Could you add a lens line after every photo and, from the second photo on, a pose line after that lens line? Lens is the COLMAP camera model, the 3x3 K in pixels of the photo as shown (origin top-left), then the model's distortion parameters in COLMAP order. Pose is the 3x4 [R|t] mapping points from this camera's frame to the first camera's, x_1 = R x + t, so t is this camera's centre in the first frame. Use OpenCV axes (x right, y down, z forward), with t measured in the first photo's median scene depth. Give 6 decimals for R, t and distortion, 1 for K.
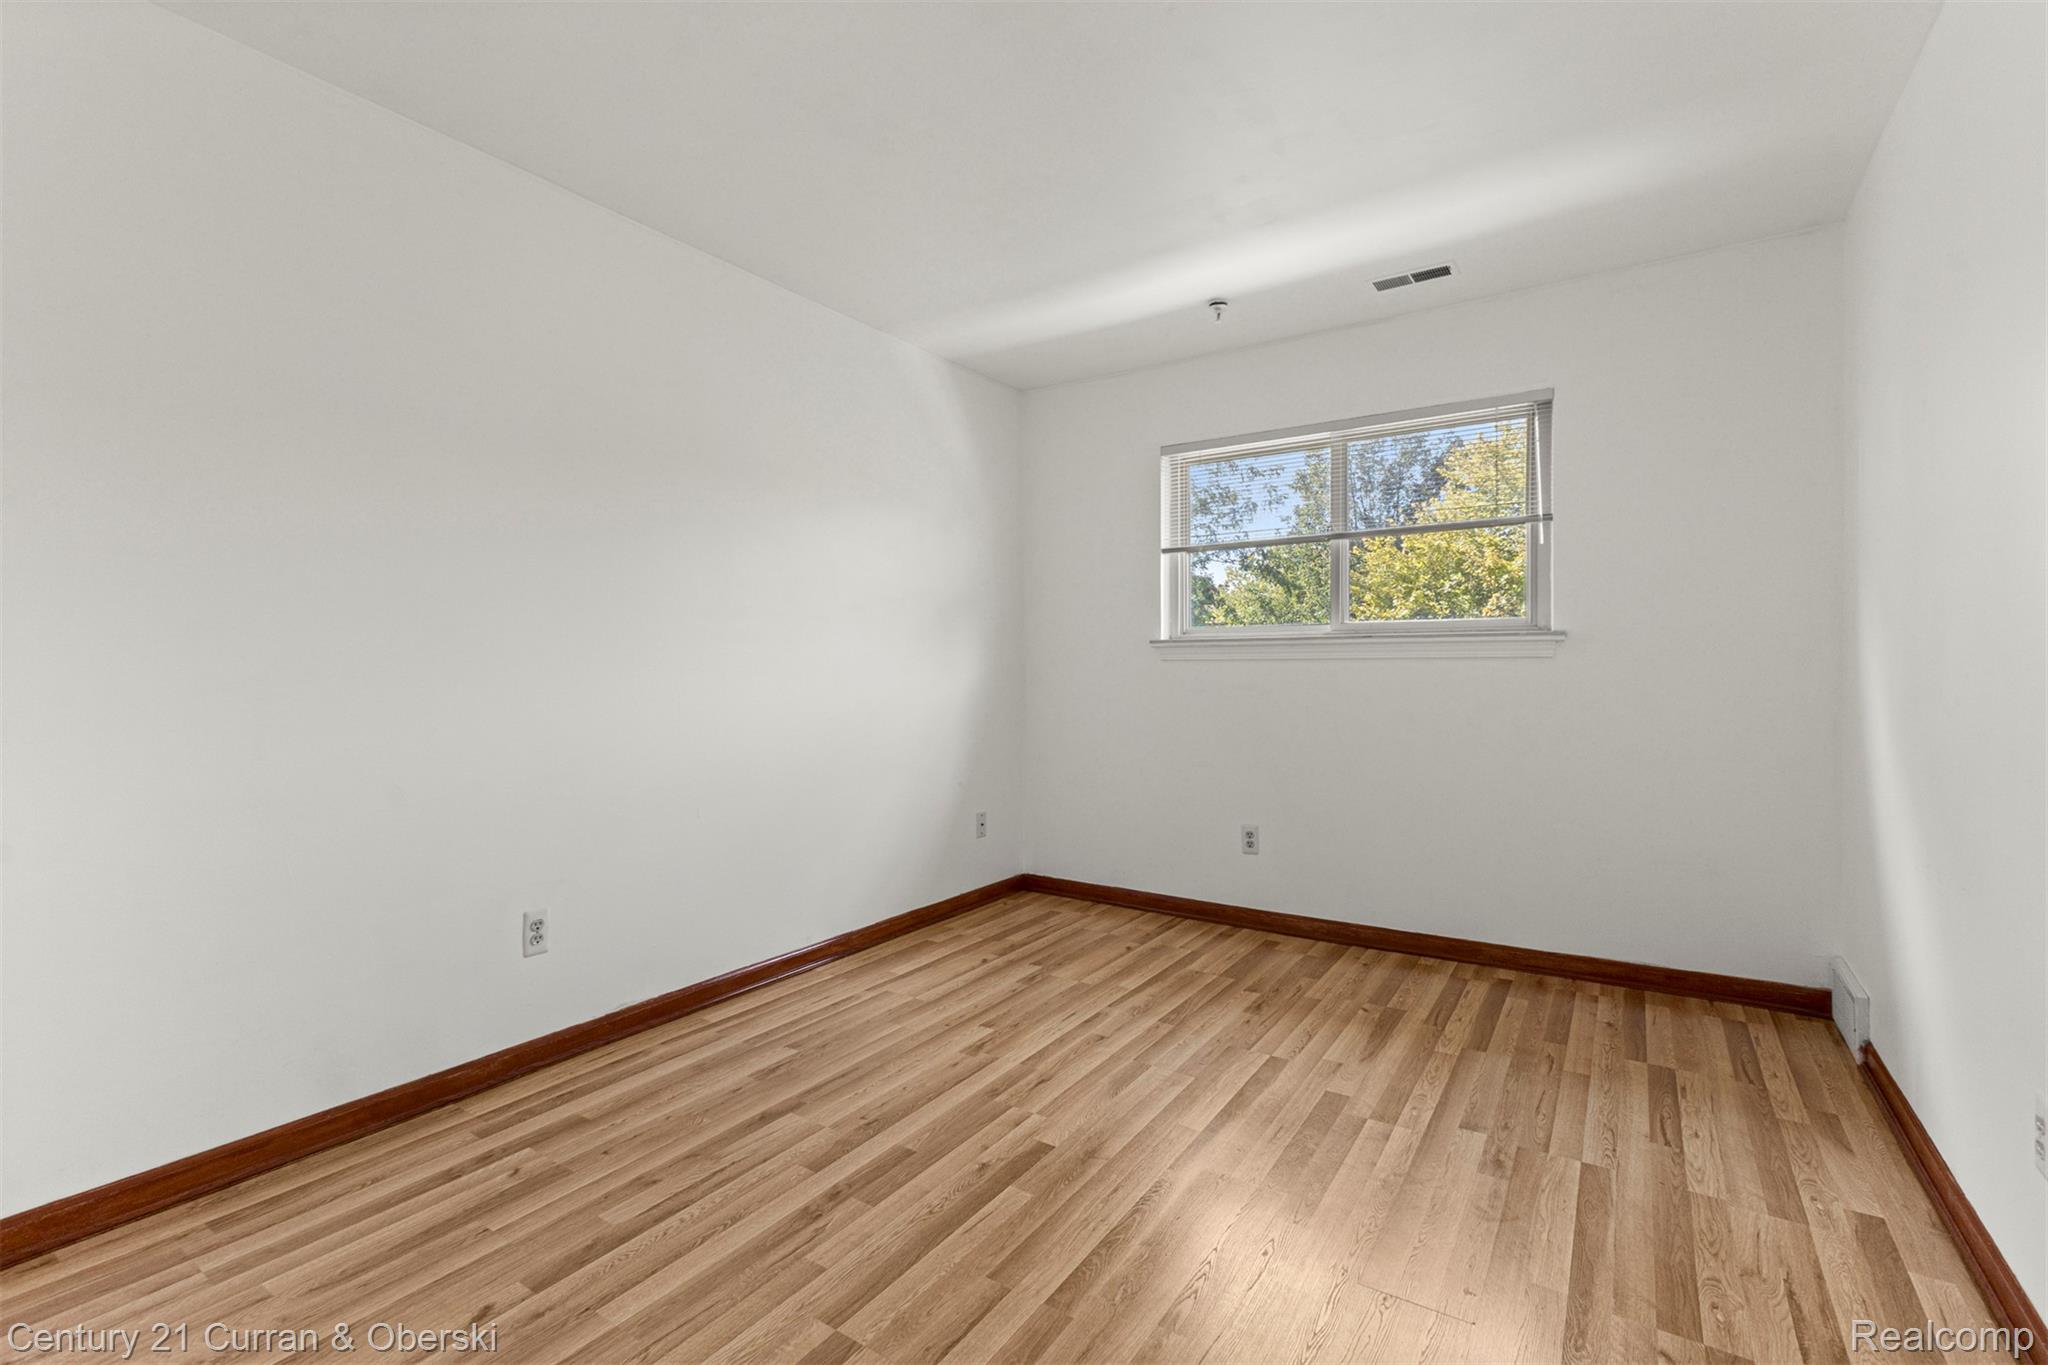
lens RADIAL K [[887.8, 0, 1026.9], [0, 887.8, 673.8], [0, 0, 1]] dist [0.015088, 0.000679]
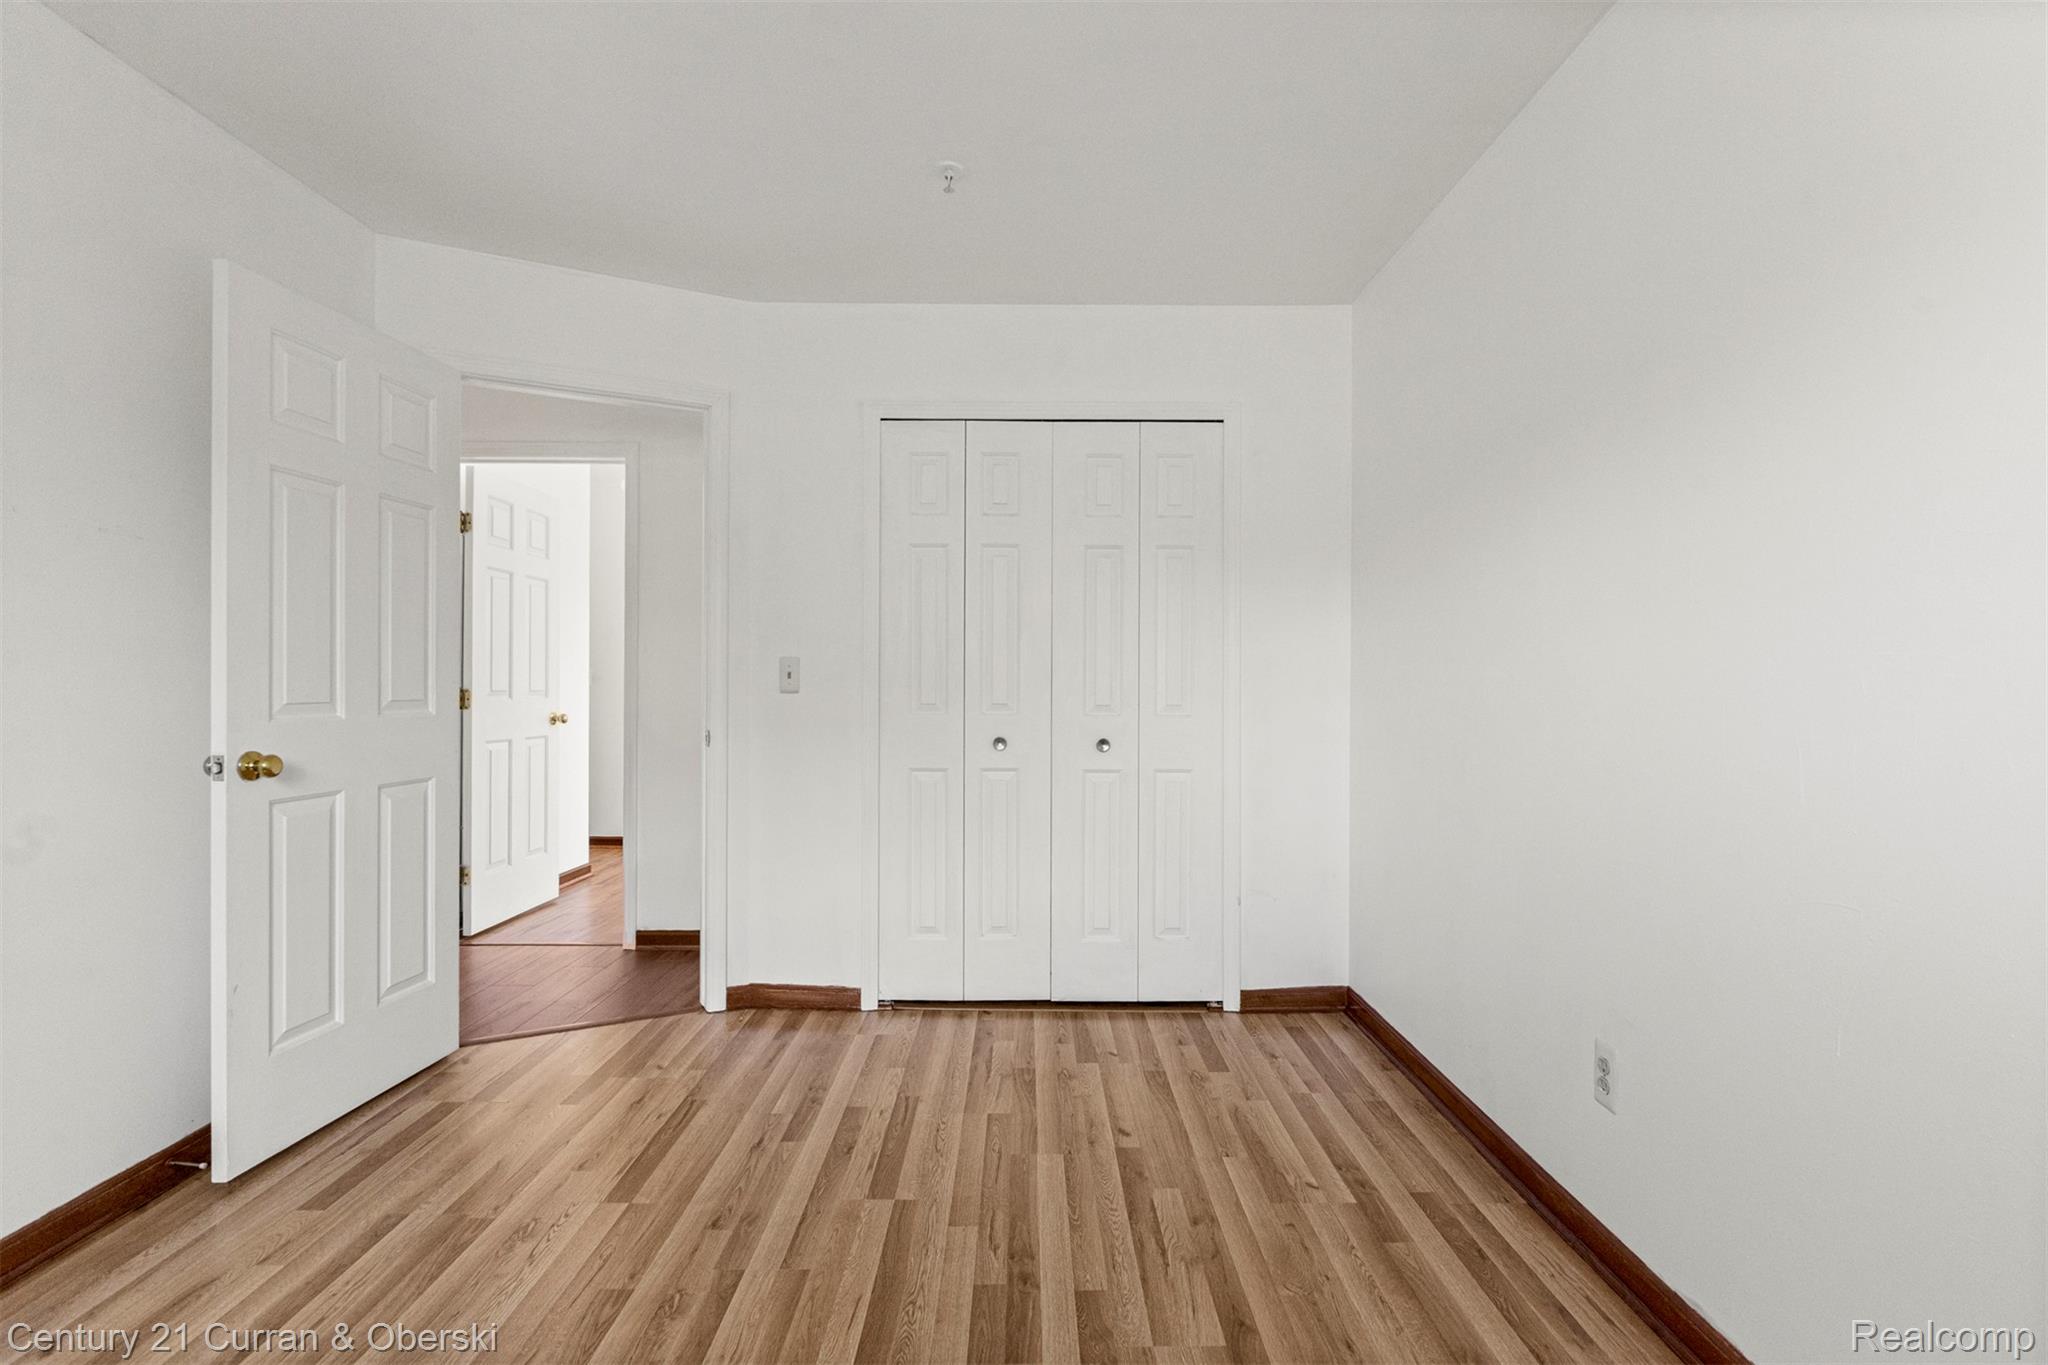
lens RADIAL K [[933.3, 0, 1030.9], [0, 933.3, 682.7], [0, 0, 1]] dist [-0.002417, 0.001279]
pose [[-0.823768, -0.000737, -0.566927, 0.329655], [-0.006280, 0.999950, 0.007825, -0.031437], [0.566892, 0.010006, -0.823731, 1.844859]]
